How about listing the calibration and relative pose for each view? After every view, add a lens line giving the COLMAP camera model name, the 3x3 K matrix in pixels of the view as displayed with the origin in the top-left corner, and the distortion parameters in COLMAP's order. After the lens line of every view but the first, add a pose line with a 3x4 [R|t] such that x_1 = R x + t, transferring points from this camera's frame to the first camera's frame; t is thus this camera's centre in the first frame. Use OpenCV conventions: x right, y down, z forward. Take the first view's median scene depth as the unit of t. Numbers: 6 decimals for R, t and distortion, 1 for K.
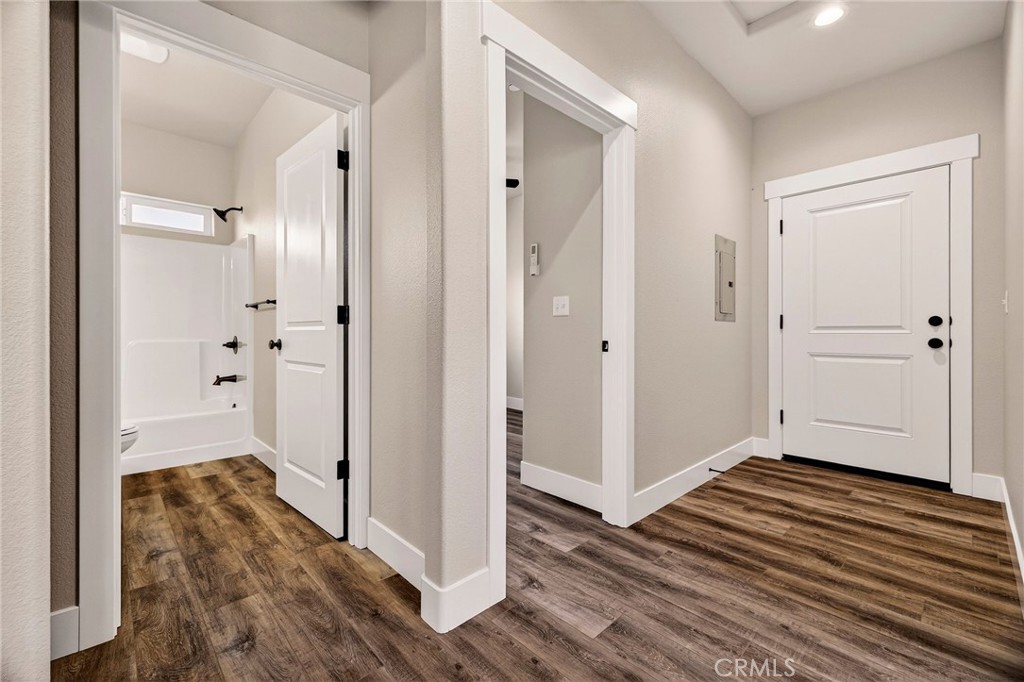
lens RADIAL K [[430.0, 0, 507.8], [0, 430.0, 334.2], [0, 0, 1]] dist [0.002891, -0.000048]
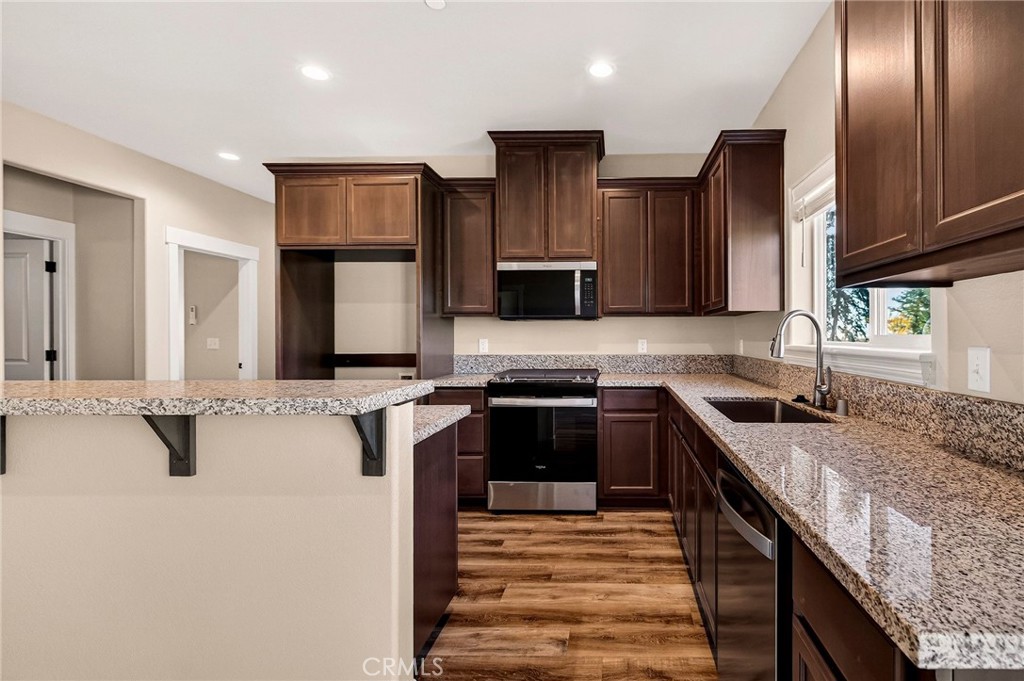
lens RADIAL K [[460.2, 0, 612.8], [0, 460.2, 335.6], [0, 0, 1]] dist [0.001739, -0.000130]
pose [[0.692098, -0.002168, 0.721800, -0.113617], [0.003916, 0.999992, -0.000751, -0.100337], [-0.721793, 0.003347, 0.692101, -1.661431]]
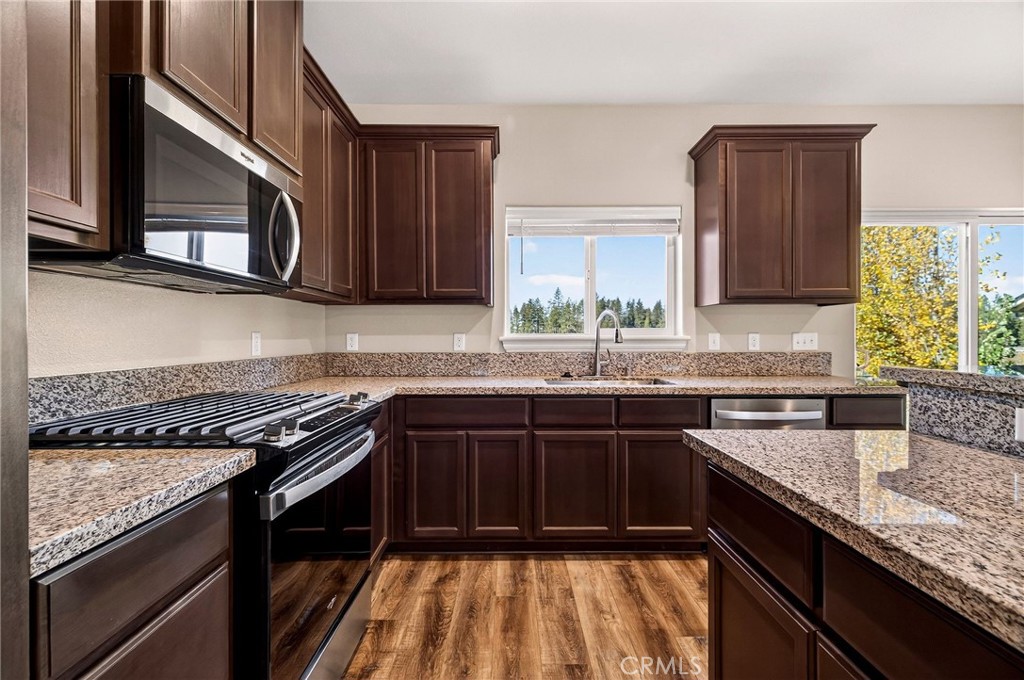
lens RADIAL K [[430.8, 0, 510.1], [0, 430.8, 338.0], [0, 0, 1]] dist [0.000991, 0.000010]
pose [[-0.728441, -0.001002, 0.685108, 0.130518], [0.003575, 0.999980, 0.005264, -0.080322], [-0.685099, 0.006284, -0.728423, -0.353996]]
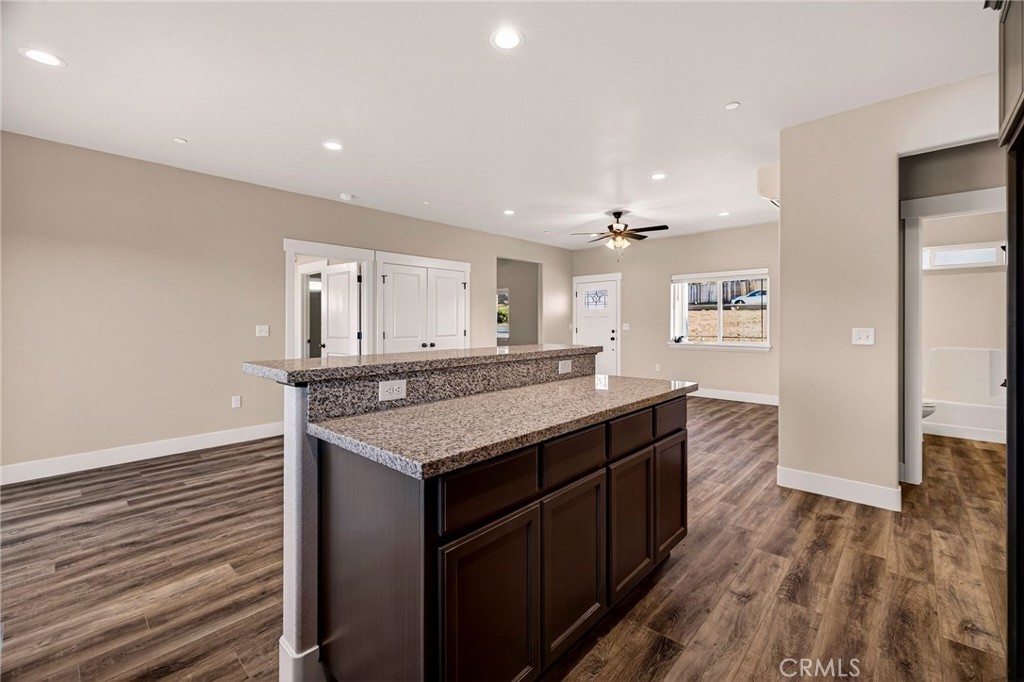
lens RADIAL K [[431.2, 0, 509.9], [0, 431.2, 321.9], [0, 0, 1]] dist [0.001148, -0.000532]
pose [[0.064017, 0.001668, -0.997947, 0.751204], [-0.000451, 0.999999, 0.001642, -0.108106], [0.997949, 0.000345, 0.064018, -0.800616]]
